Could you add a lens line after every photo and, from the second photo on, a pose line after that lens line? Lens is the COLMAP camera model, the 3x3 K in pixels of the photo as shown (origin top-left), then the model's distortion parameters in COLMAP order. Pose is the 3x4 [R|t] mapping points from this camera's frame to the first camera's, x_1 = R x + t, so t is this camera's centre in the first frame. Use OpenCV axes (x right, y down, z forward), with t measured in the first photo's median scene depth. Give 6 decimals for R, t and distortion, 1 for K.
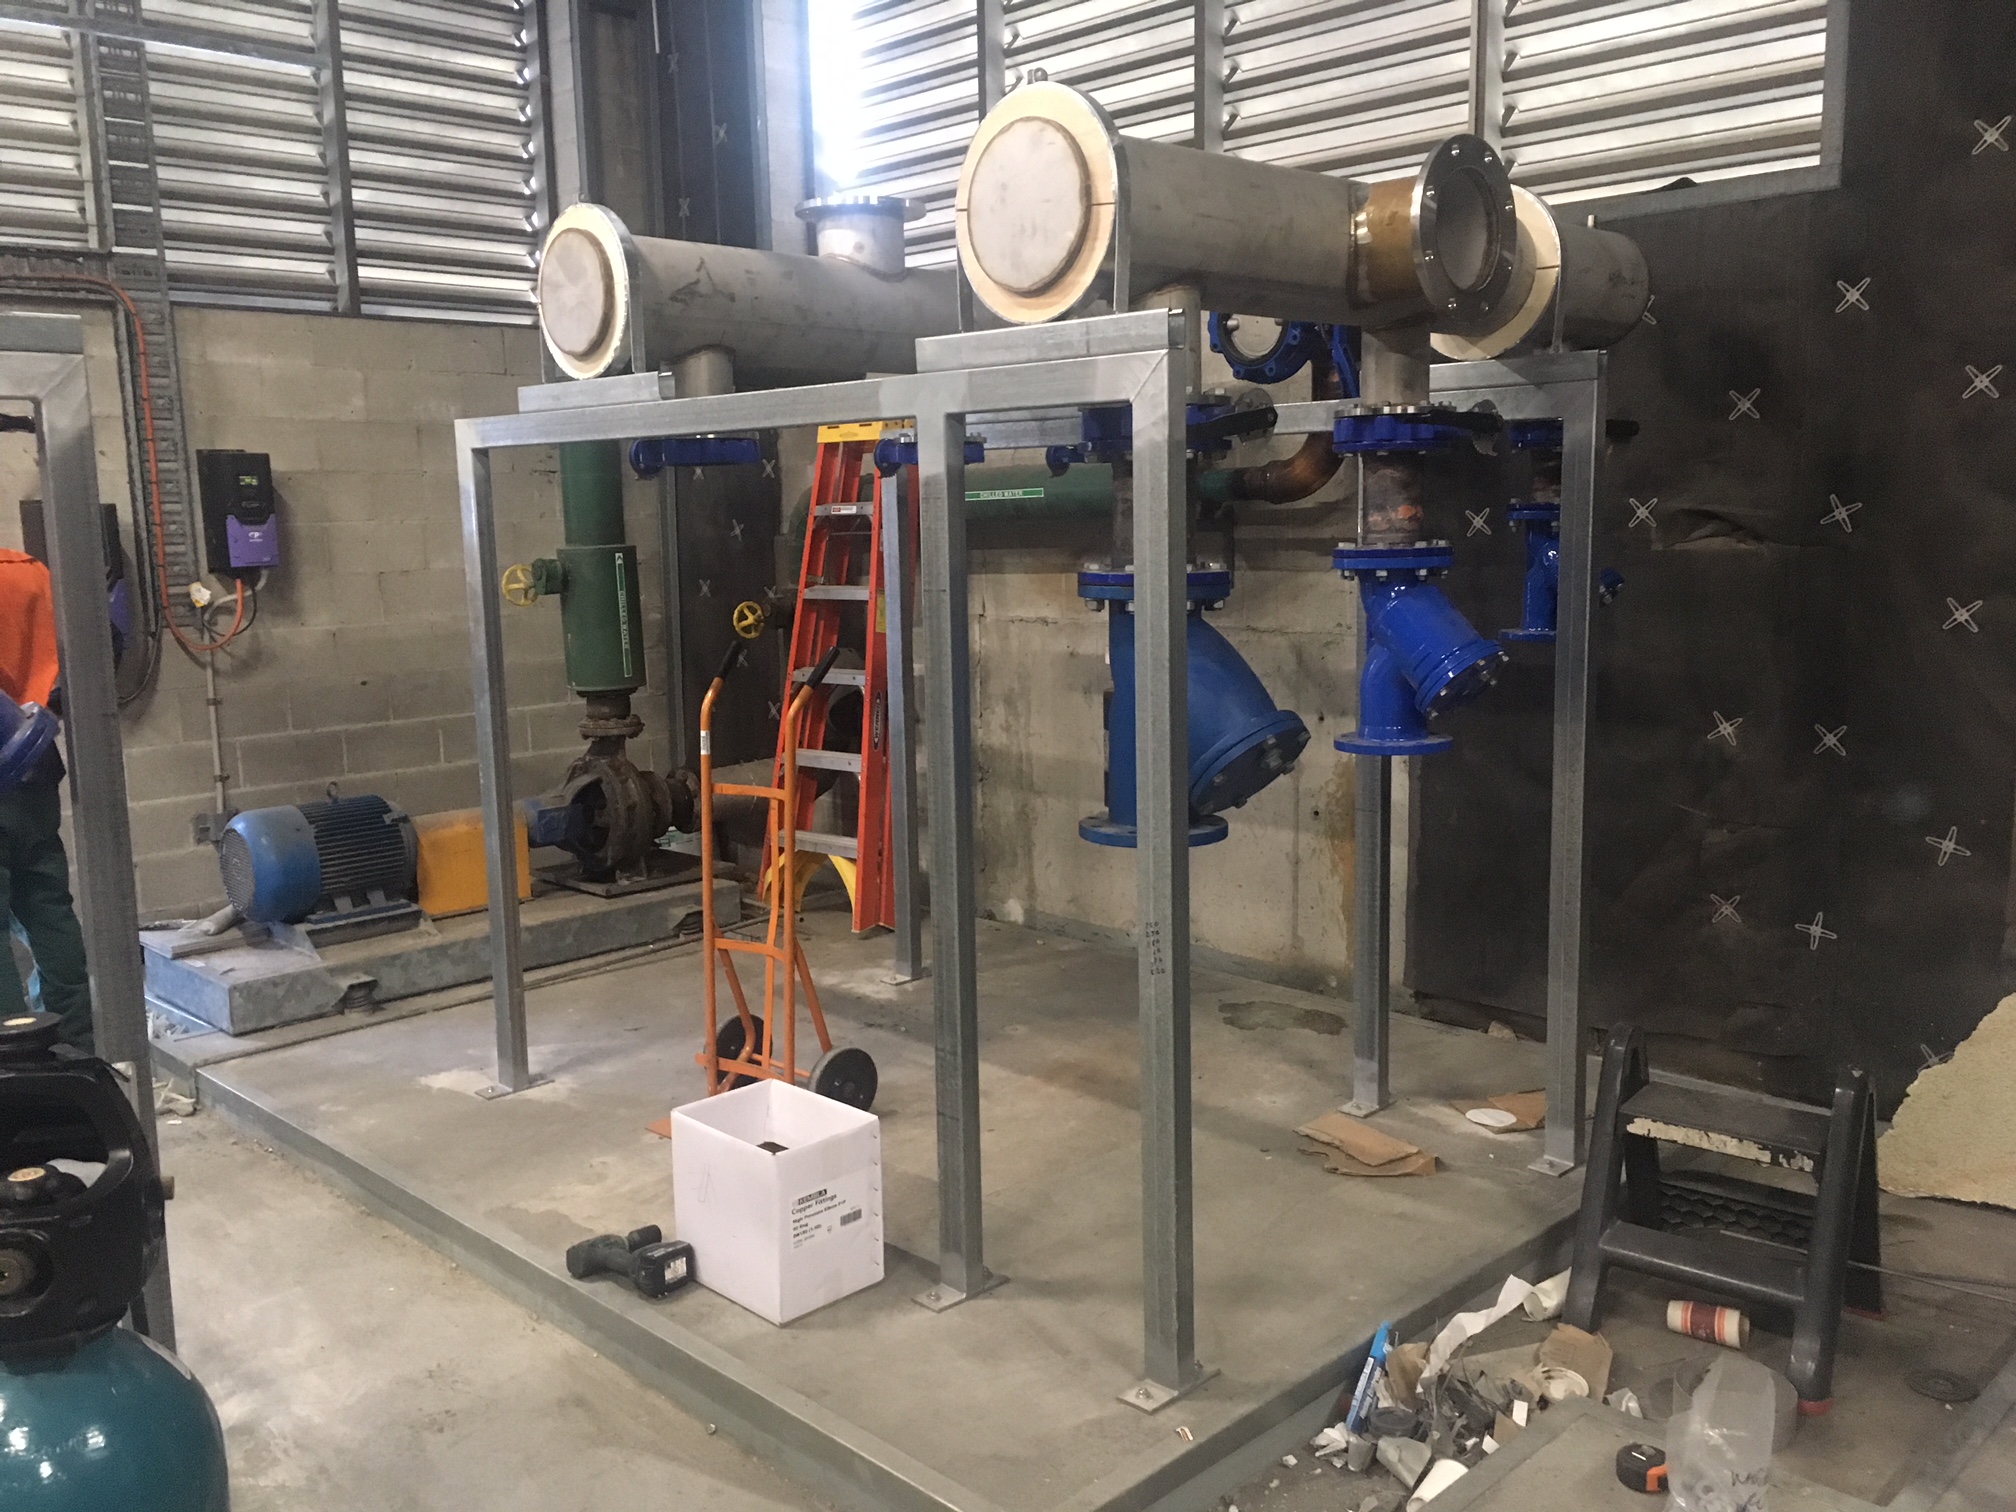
lens RADIAL K [[1712.5, 0, 1010.4], [0, 1712.5, 752.2], [0, 0, 1]] dist [0.032181, -0.010238]
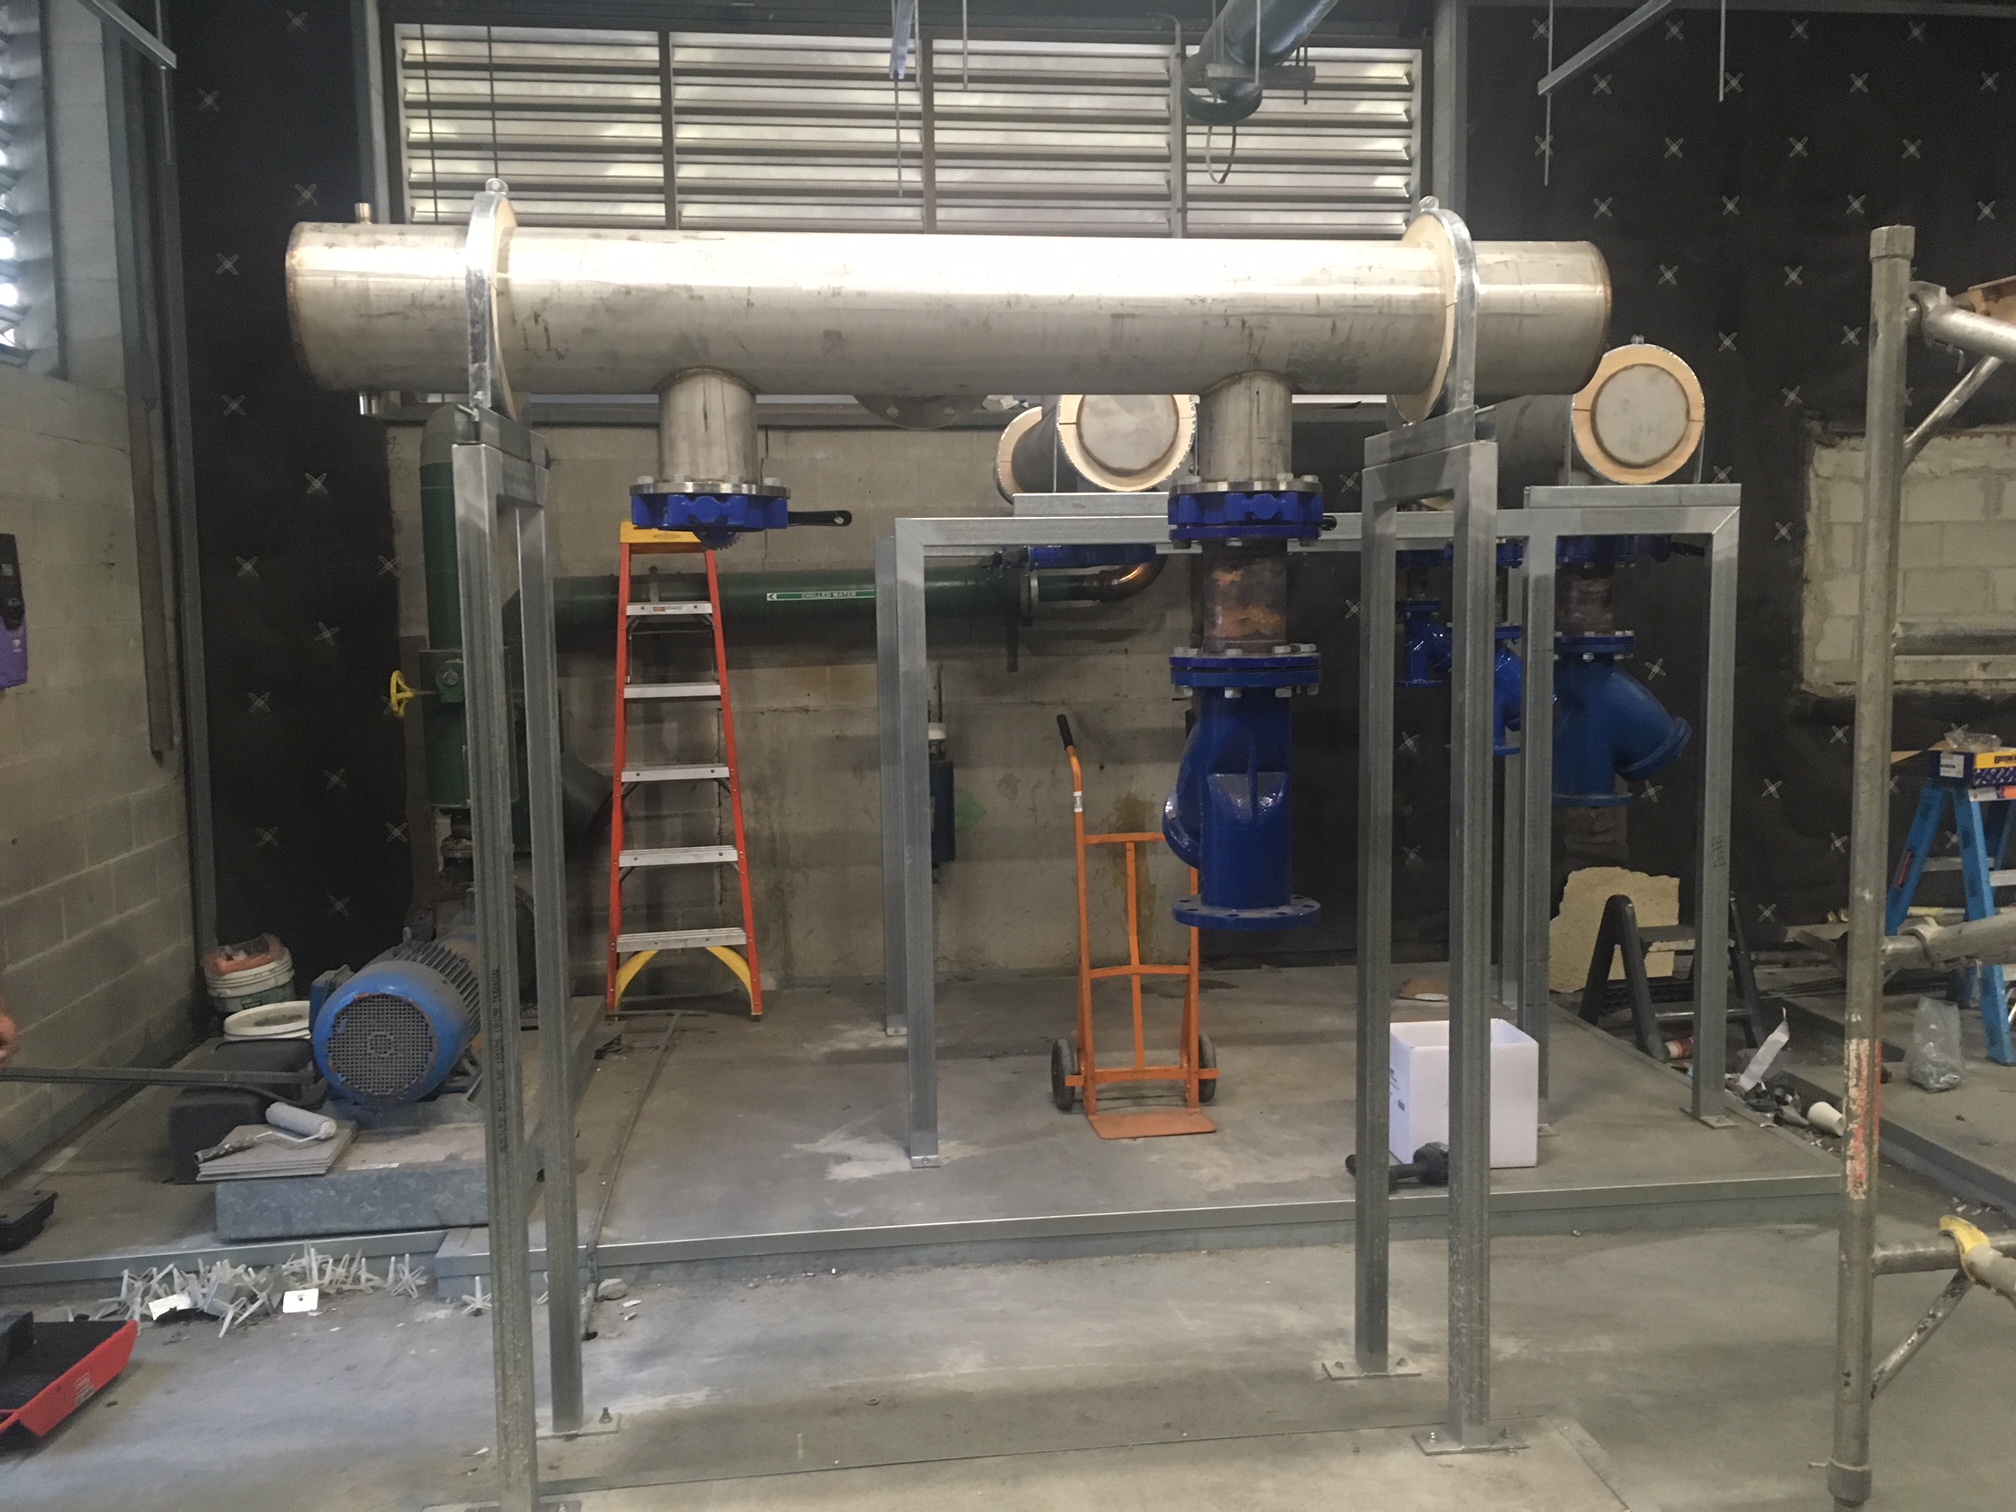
lens RADIAL K [[1712.5, 0, 1015.5], [0, 1712.5, 755.4], [0, 0, 1]] dist [0.032181, -0.010238]
pose [[0.609200, -0.063784, 0.790448, -0.881492], [0.117244, 0.993051, -0.010227, -0.023079], [-0.784302, 0.098906, 0.612444, 0.252769]]
